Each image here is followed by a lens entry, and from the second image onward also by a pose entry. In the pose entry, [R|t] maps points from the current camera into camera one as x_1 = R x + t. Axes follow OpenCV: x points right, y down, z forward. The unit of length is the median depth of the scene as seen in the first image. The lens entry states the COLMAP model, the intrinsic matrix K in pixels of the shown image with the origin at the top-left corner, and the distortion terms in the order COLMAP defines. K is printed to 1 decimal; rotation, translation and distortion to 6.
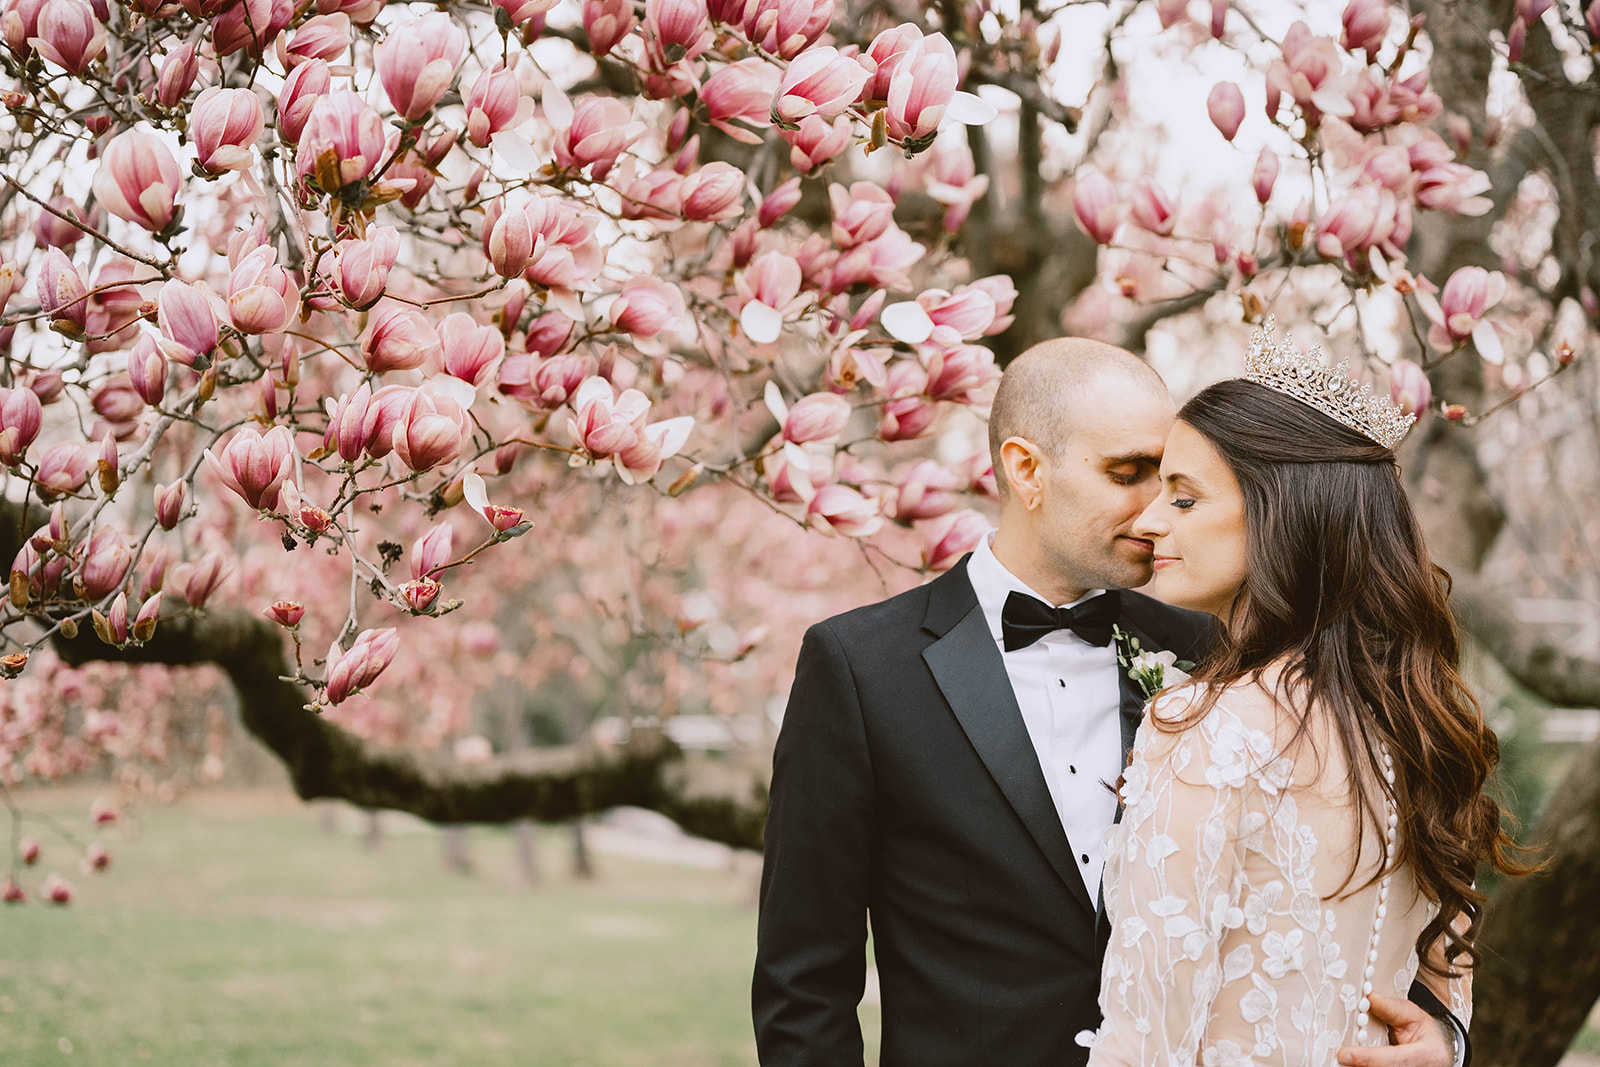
lens RADIAL K [[2356.5, 0, 800.3], [0, 2356.5, 480.1], [0, 0, 1]] dist [0.001541, -0.056548]
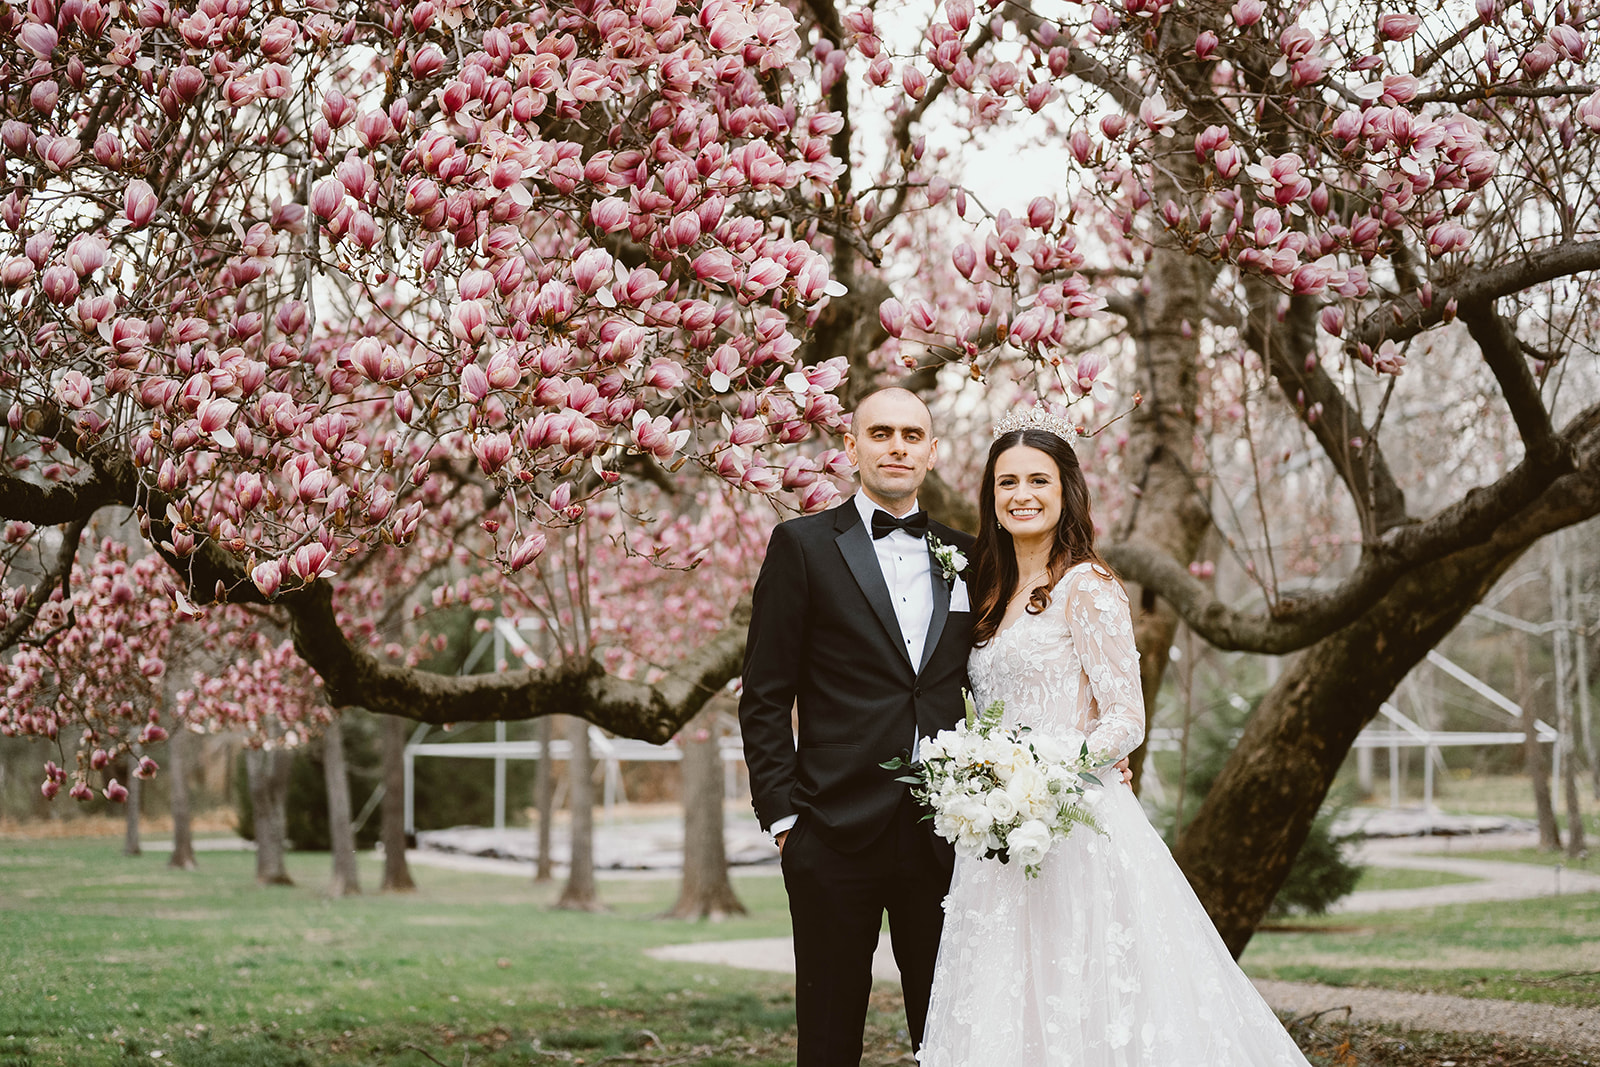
lens RADIAL K [[2356.5, 0, 800.3], [0, 2356.5, 480.1], [0, 0, 1]] dist [0.001541, -0.056548]
pose [[0.996375, 0.002617, 0.085034, -0.097802], [-0.001660, 0.999934, -0.011330, 0.030542], [-0.085058, 0.011148, 0.996314, -0.793859]]
